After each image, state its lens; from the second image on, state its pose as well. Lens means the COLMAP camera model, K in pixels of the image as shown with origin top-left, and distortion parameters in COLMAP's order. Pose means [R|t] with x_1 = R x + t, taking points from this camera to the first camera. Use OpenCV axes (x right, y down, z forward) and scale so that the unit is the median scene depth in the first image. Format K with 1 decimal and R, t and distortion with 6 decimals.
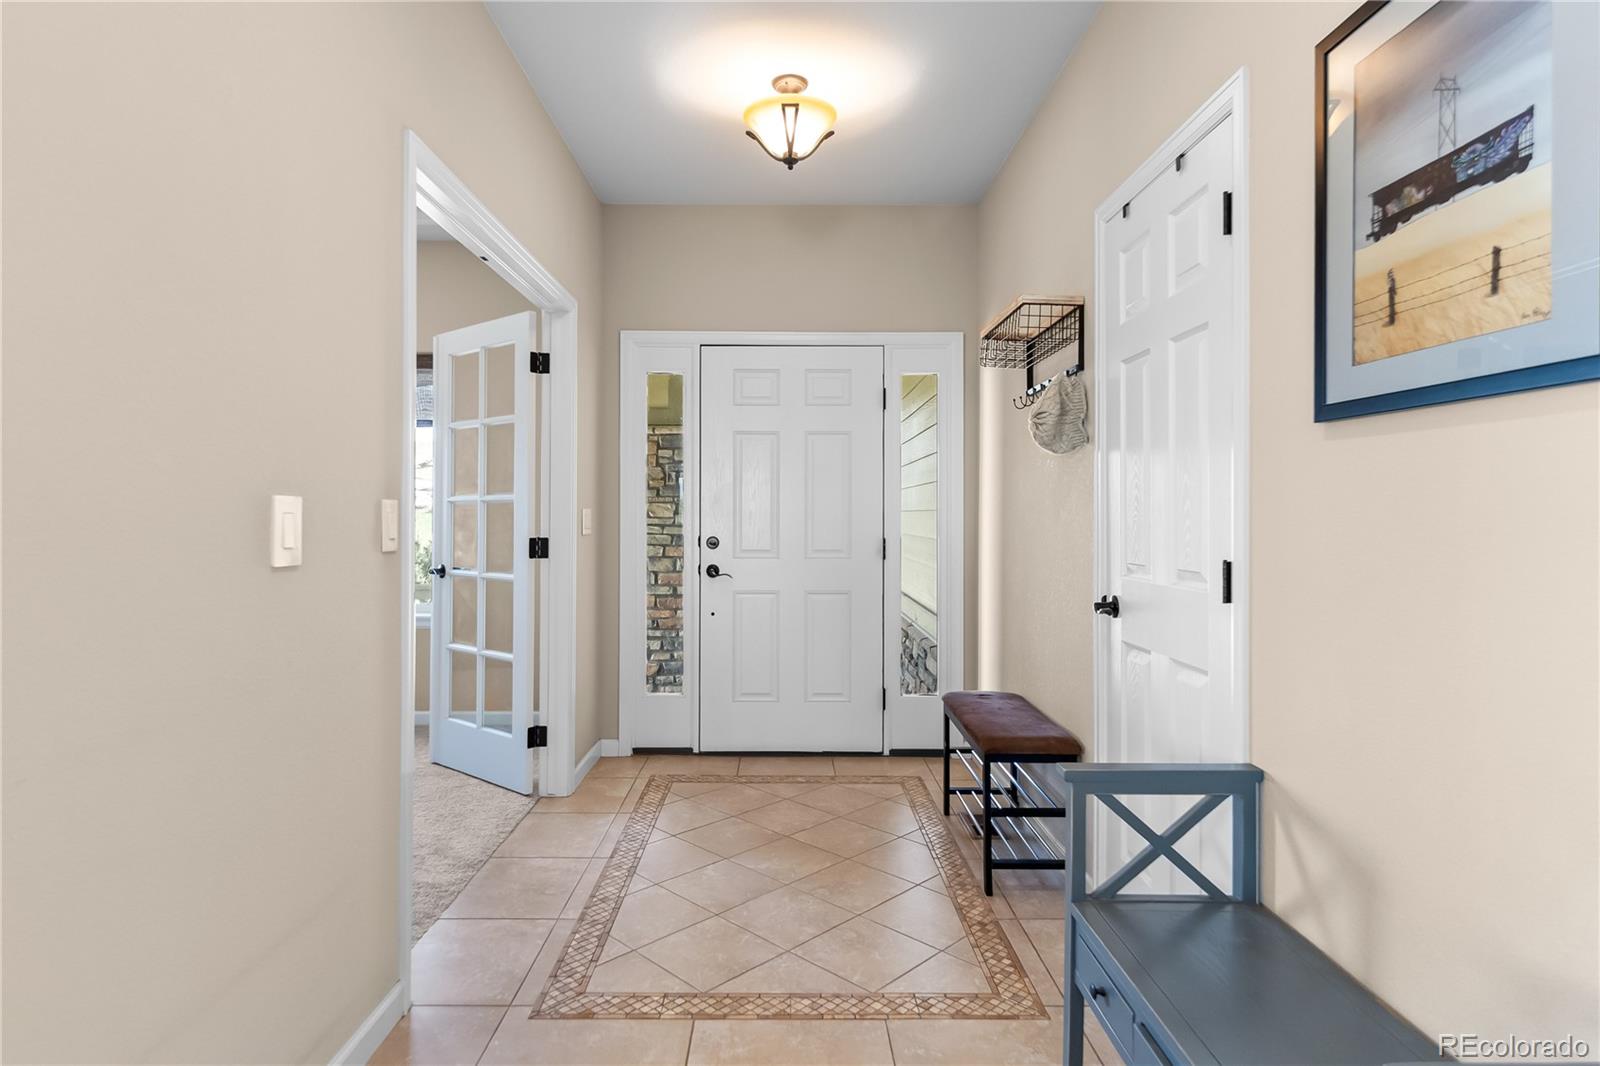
lens RADIAL K [[833.2, 0, 786.6], [0, 833.2, 519.3], [0, 0, 1]] dist [0.000620, 0.000257]
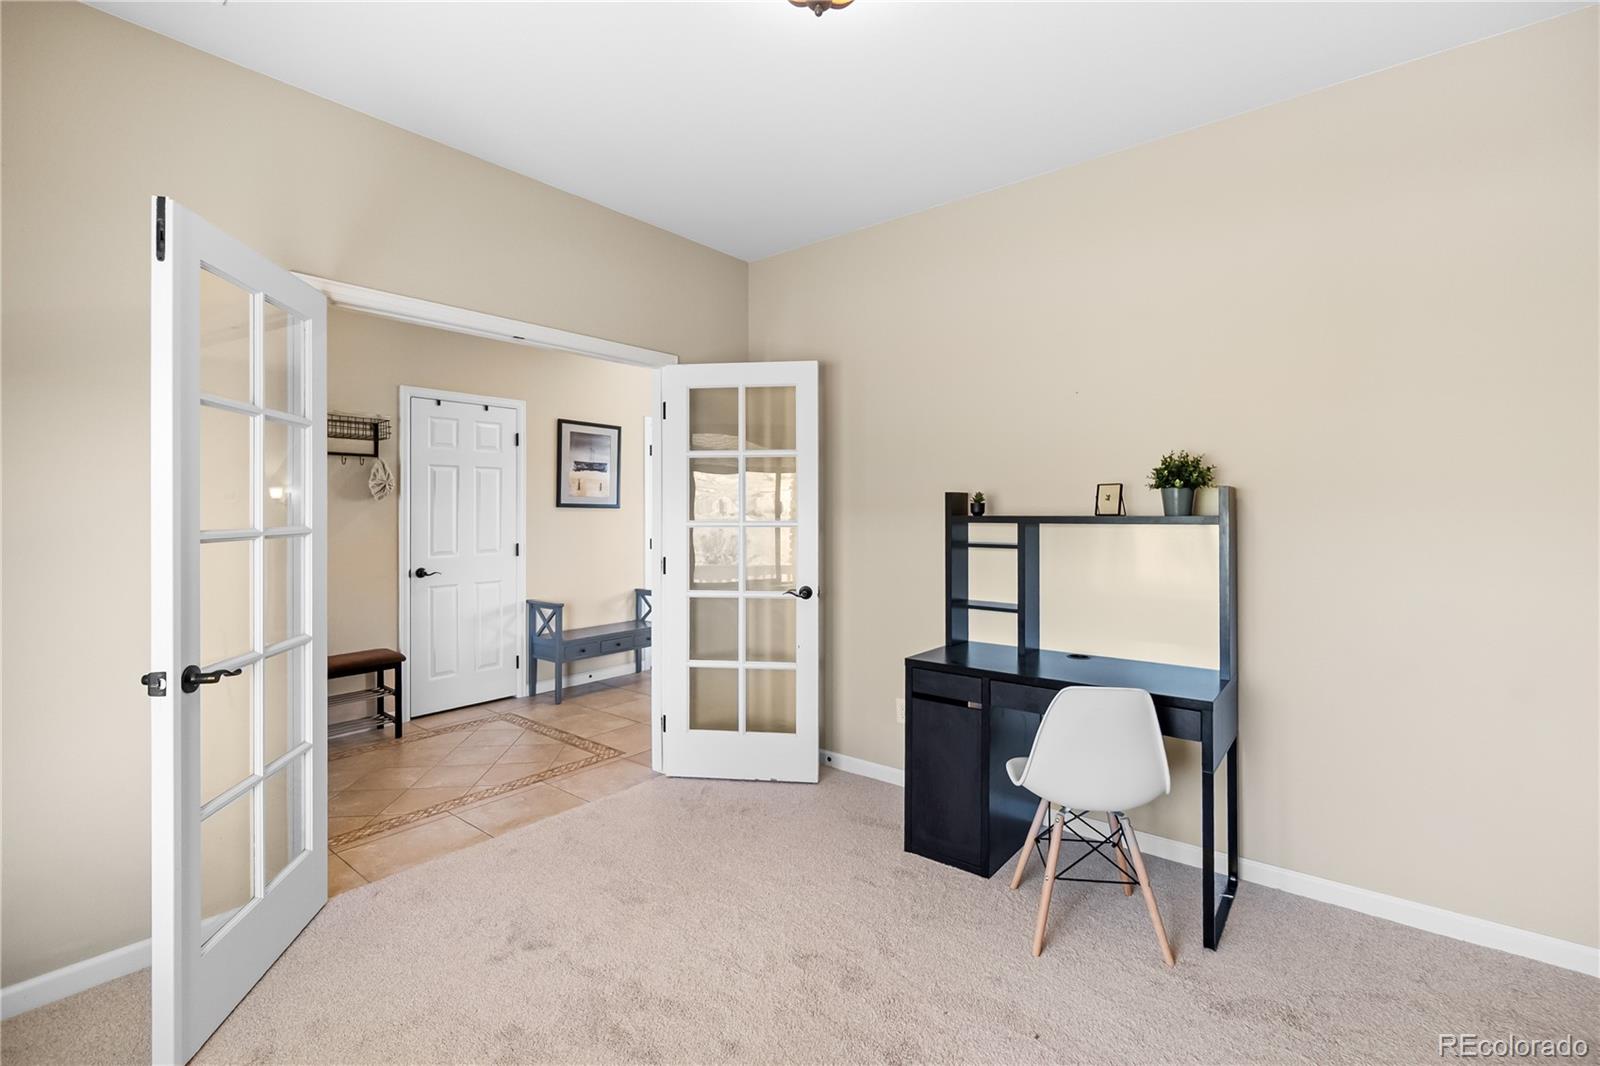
lens RADIAL K [[686.6, 0, 797.2], [0, 686.6, 523.0], [0, 0, 1]] dist [-0.004147, -0.000308]
pose [[-0.771457, 0.012857, 0.636151, -1.687604], [0.021833, 0.999742, 0.006271, -0.016822], [-0.635906, 0.018727, -0.771539, 1.939608]]
